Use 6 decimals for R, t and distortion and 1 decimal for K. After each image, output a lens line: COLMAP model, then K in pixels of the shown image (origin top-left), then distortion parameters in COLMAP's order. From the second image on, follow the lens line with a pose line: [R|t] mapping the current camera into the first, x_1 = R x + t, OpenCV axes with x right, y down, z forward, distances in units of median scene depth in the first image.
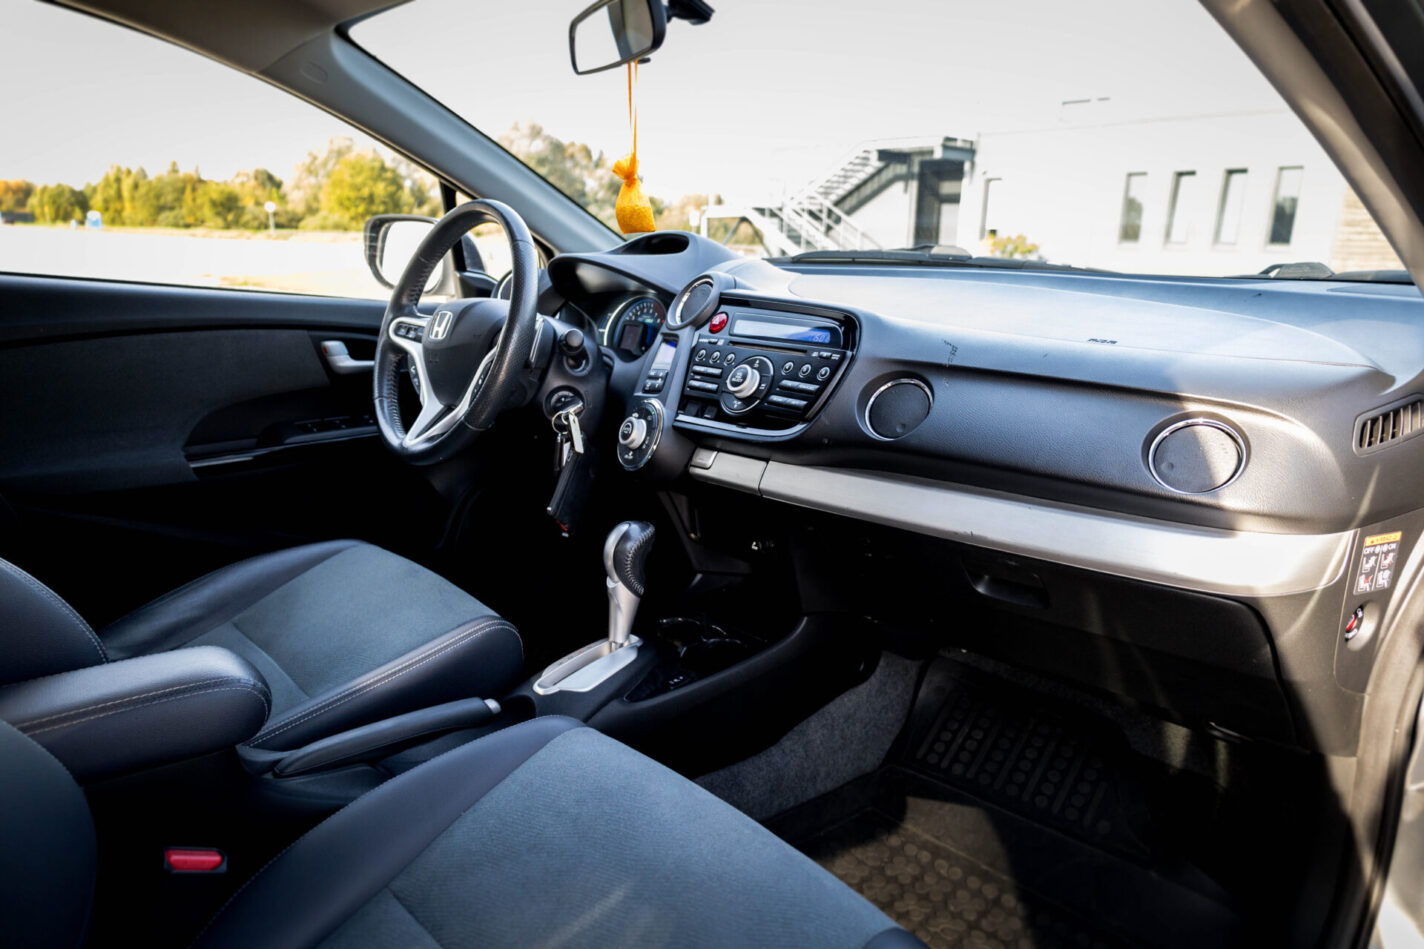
lens RADIAL K [[922.8, 0, 712.9], [0, 922.8, 513.5], [0, 0, 1]] dist [0.033292, -0.001222]
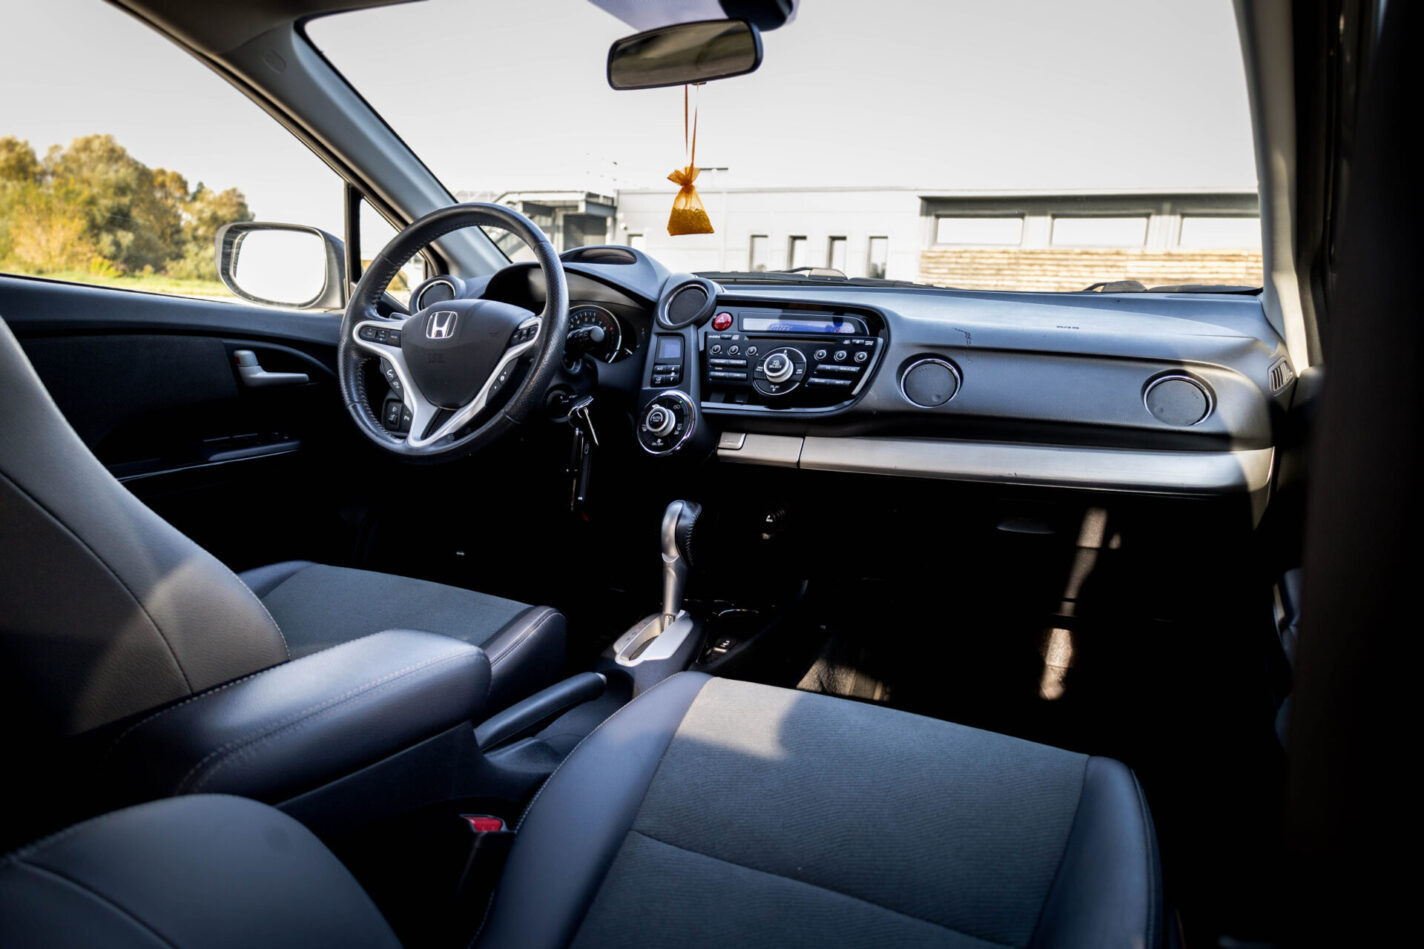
lens RADIAL K [[922.8, 0, 712.9], [0, 922.8, 513.5], [0, 0, 1]] dist [0.033292, -0.001222]
pose [[0.927016, -0.068700, 0.368675, -0.428030], [0.087575, 0.995554, -0.034690, 0.061562], [-0.364652, 0.064445, 0.928911, -0.017189]]
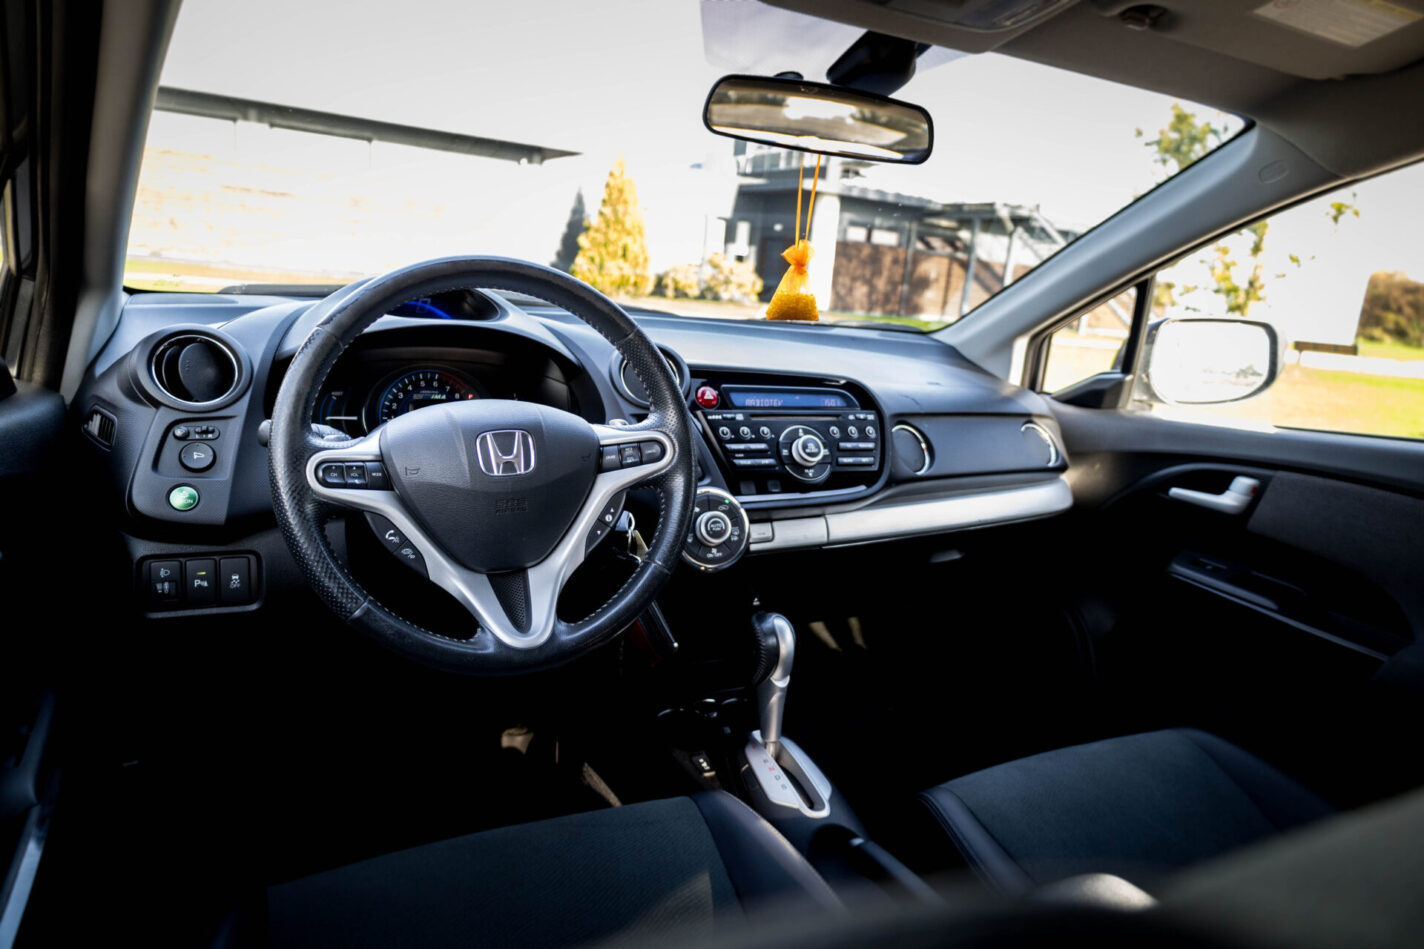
lens RADIAL K [[922.8, 0, 712.9], [0, 922.8, 513.5], [0, 0, 1]] dist [0.033292, -0.001222]
pose [[0.264264, -0.245410, 0.932705, -0.920733], [0.194663, 0.960753, 0.197636, -0.277442], [-0.944601, 0.129335, 0.301665, 0.711371]]
